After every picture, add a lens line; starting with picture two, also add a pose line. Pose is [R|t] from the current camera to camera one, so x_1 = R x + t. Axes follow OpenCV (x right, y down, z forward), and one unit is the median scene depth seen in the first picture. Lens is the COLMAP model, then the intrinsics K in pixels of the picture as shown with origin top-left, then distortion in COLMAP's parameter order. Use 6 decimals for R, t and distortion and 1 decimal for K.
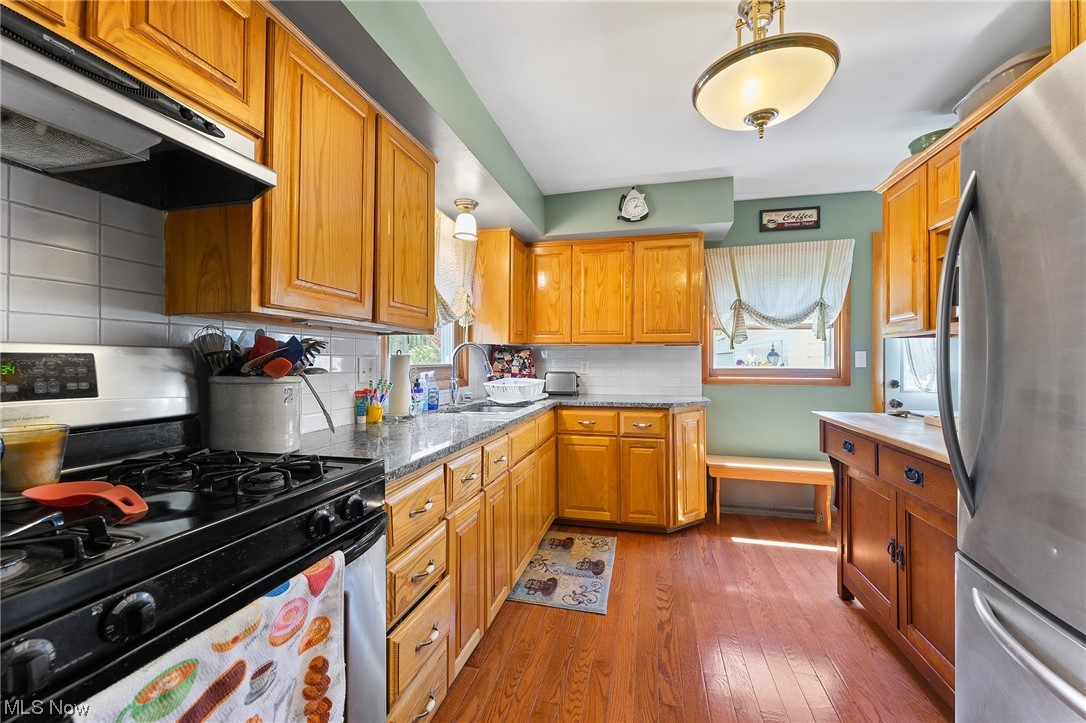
lens RADIAL K [[439.4, 0, 538.2], [0, 439.4, 357.4], [0, 0, 1]] dist [-0.002008, -0.000369]
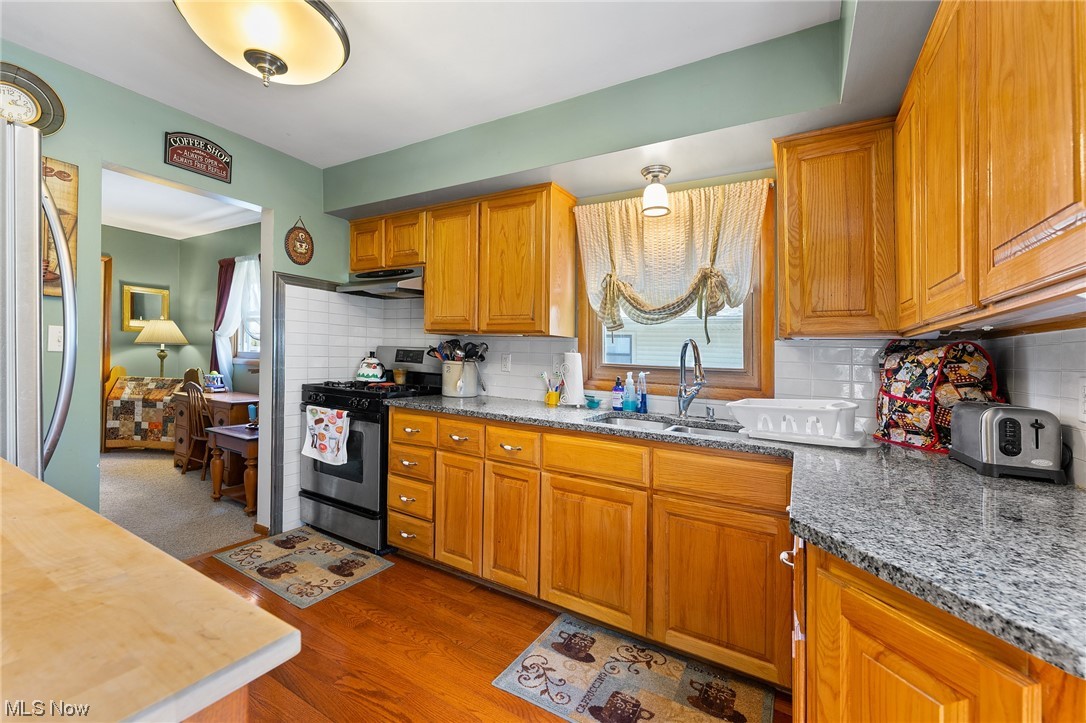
lens RADIAL K [[434.7, 0, 544.3], [0, 434.7, 370.2], [0, 0, 1]] dist [-0.000823, -0.000089]
pose [[-0.278160, 0.018329, -0.960360, 0.757843], [-0.027832, 0.999244, 0.027132, 0.007900], [0.960131, 0.034276, -0.277440, 1.138687]]
